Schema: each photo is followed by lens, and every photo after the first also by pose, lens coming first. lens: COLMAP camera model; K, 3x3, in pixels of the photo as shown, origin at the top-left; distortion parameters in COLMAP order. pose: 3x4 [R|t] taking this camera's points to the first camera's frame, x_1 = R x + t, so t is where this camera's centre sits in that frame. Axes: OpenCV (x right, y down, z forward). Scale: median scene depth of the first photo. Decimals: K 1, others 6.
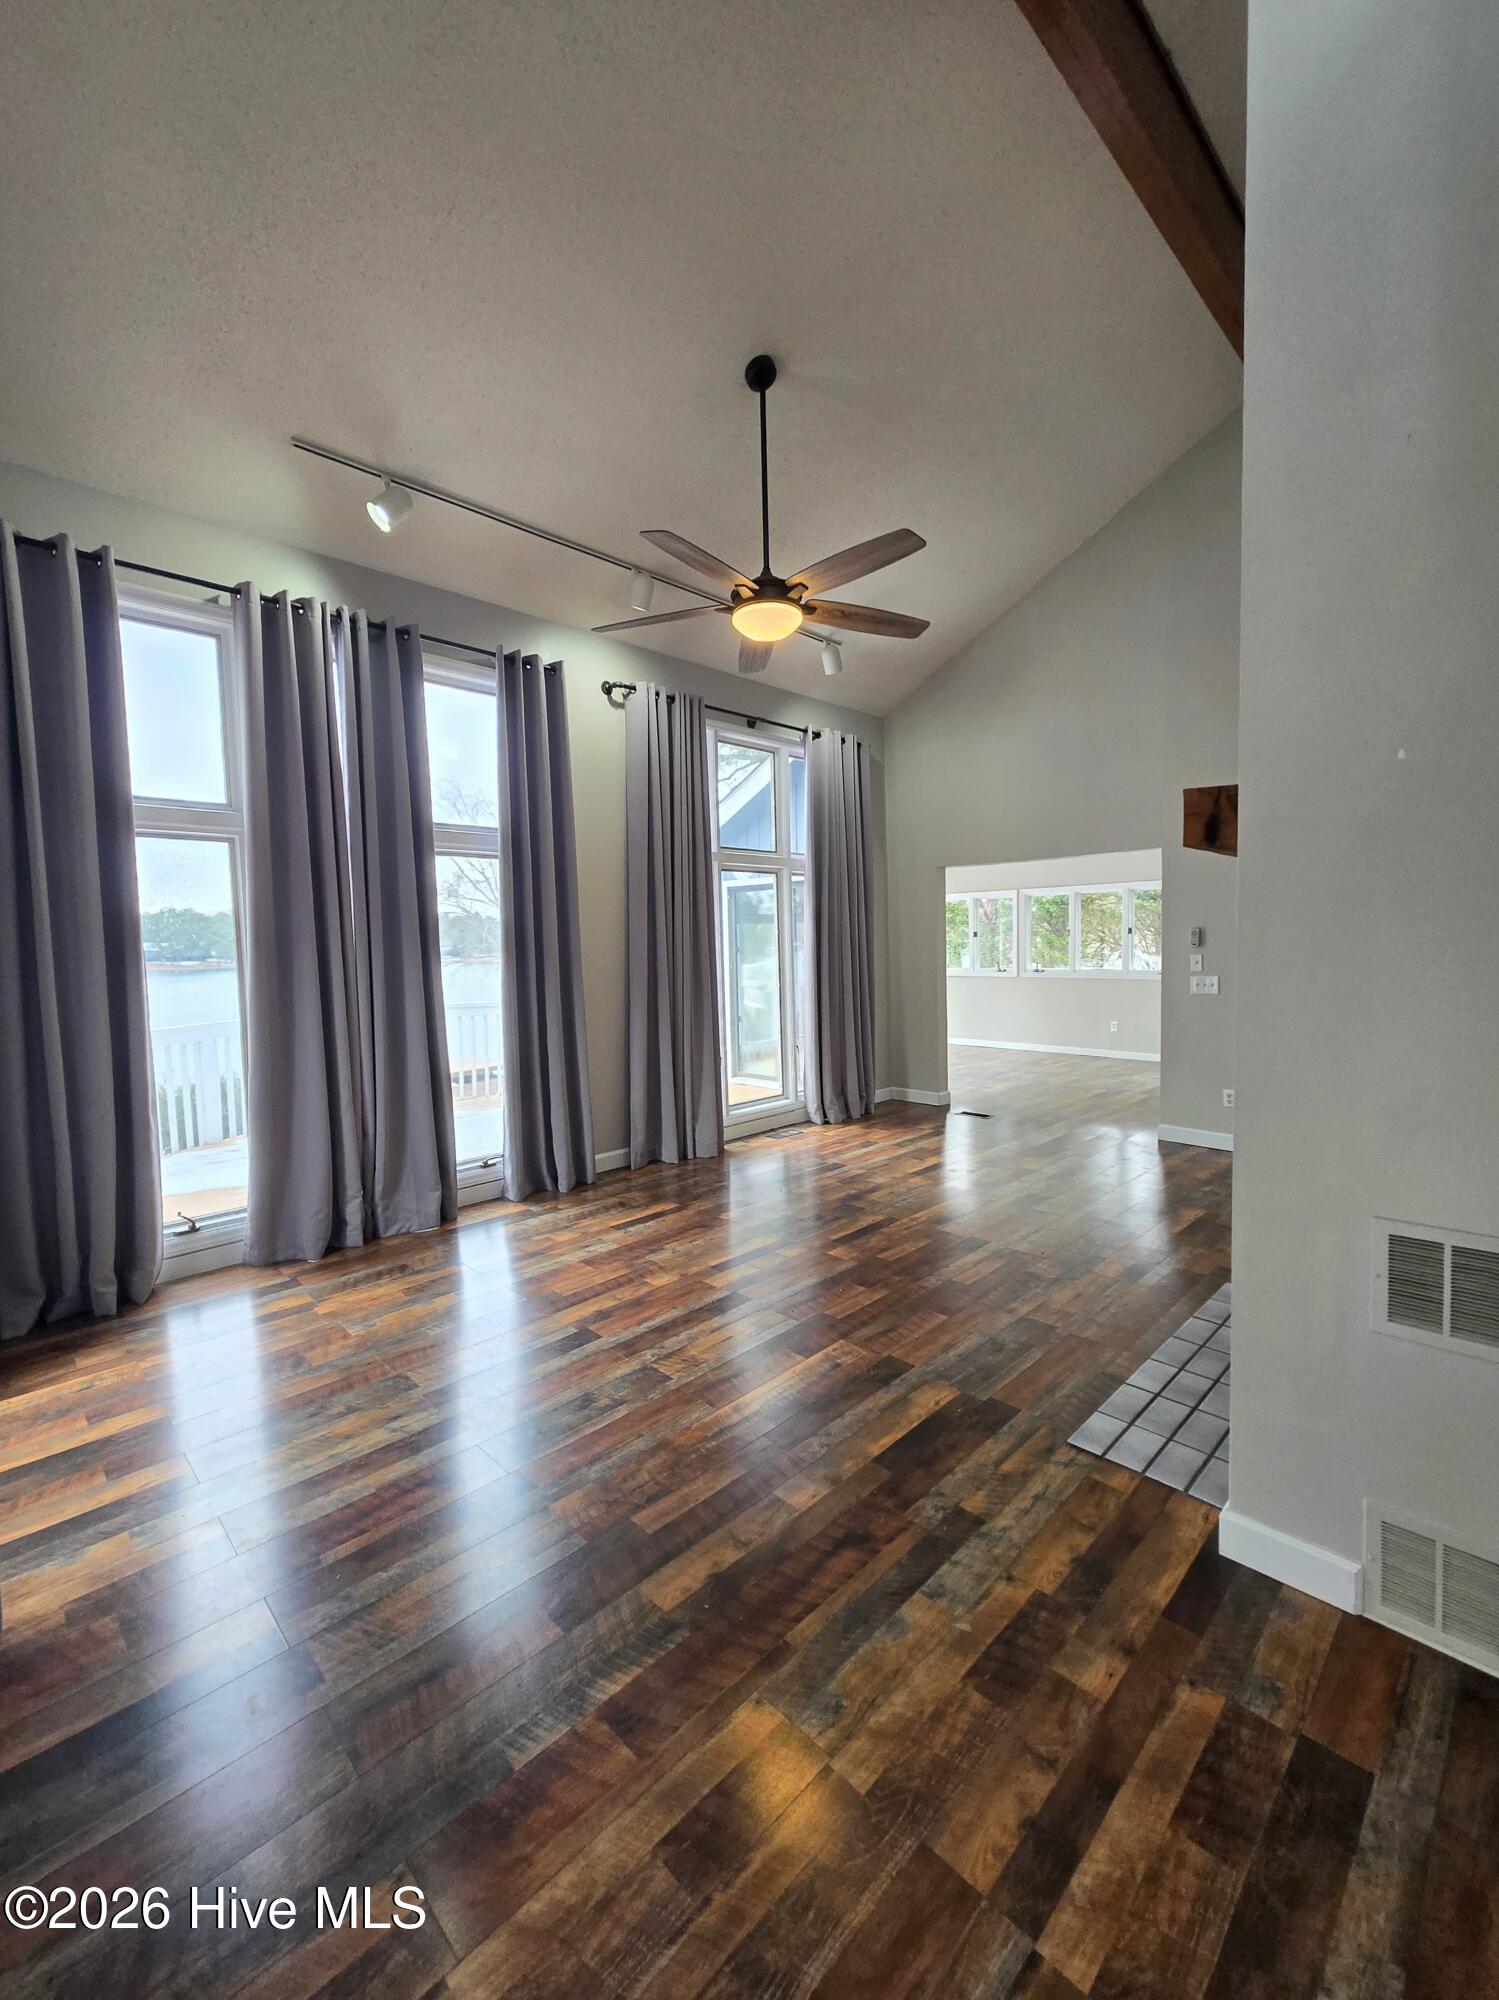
lens RADIAL K [[797.6, 0, 734.9], [0, 797.6, 1004.6], [0, 0, 1]] dist [0.005655, -0.001895]
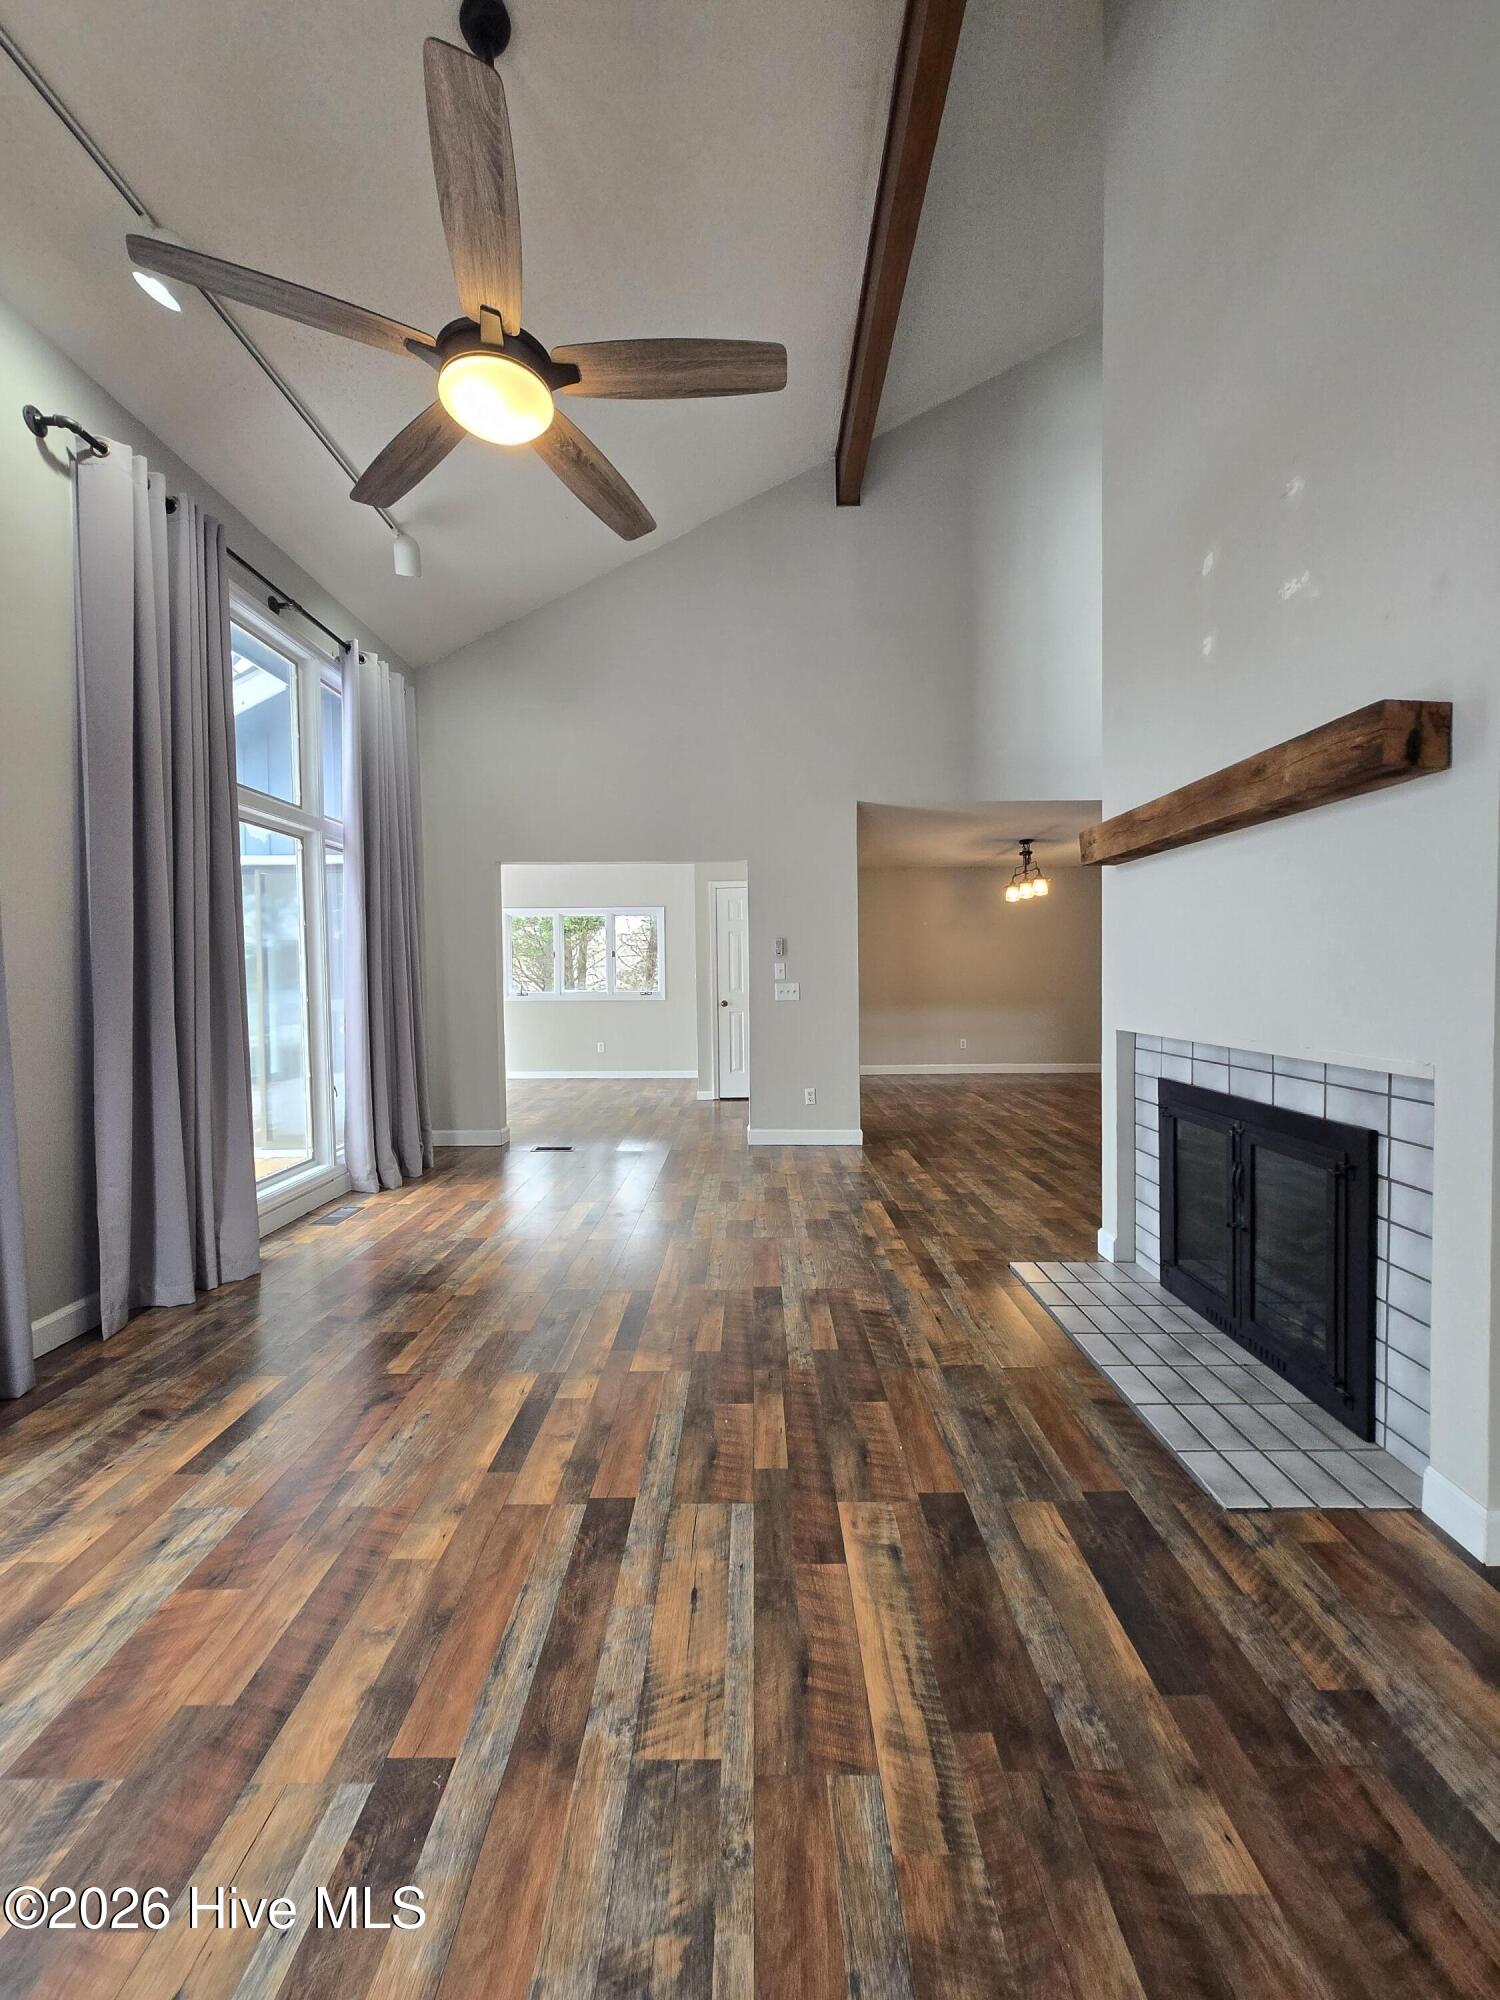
lens RADIAL K [[775.2, 0, 738.9], [0, 775.2, 1000.3], [0, 0, 1]] dist [0.002293, -0.000327]
pose [[0.701978, -0.006512, 0.712169, -0.283350], [0.046292, 0.998261, -0.036502, 0.031625], [-0.710693, 0.058591, 0.701058, 0.472786]]
